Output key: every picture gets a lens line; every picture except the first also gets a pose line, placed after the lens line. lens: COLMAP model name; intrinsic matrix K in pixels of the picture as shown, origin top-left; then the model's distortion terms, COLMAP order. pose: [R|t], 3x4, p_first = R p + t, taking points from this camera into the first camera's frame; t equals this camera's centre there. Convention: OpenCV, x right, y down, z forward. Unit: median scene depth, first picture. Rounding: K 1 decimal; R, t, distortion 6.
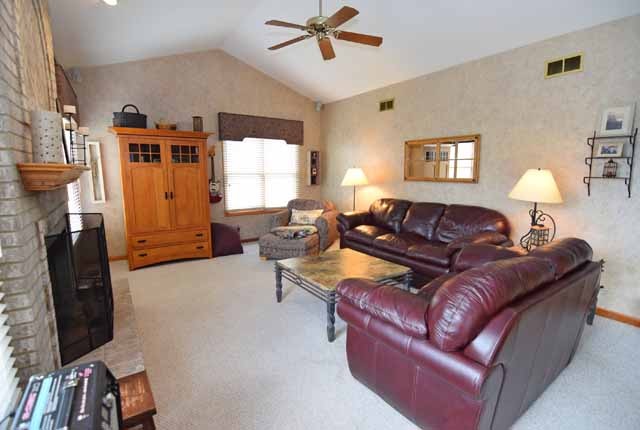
lens RADIAL K [[312.4, 0, 322.0], [0, 312.4, 213.1], [0, 0, 1]] dist [-0.010362, -0.000804]
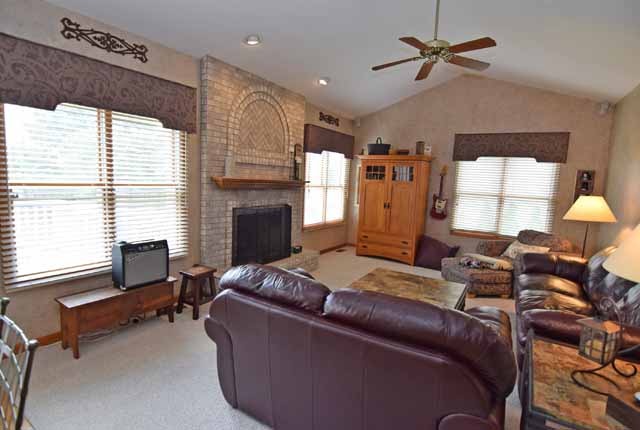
lens RADIAL K [[318.6, 0, 314.5], [0, 318.6, 211.7], [0, 0, 1]] dist [-0.016977, -0.002691]
pose [[0.384984, 0.114292, -0.915819, 0.478002], [-0.173082, 0.983638, 0.049996, -0.038298], [0.906548, 0.139264, 0.398466, 0.178034]]
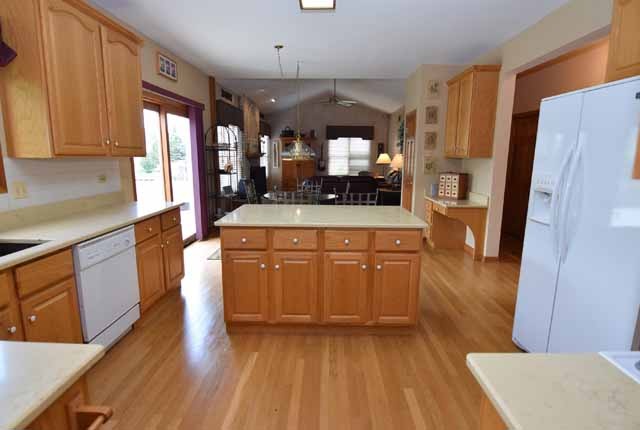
lens RADIAL K [[341.8, 0, 318.9], [0, 341.8, 213.1], [0, 0, 1]] dist [-0.005614, -0.002921]
pose [[0.817525, 0.103599, -0.566498, 0.915813], [-0.086210, 0.994617, 0.057480, 0.114615], [0.569404, 0.001847, 0.822056, -0.822862]]
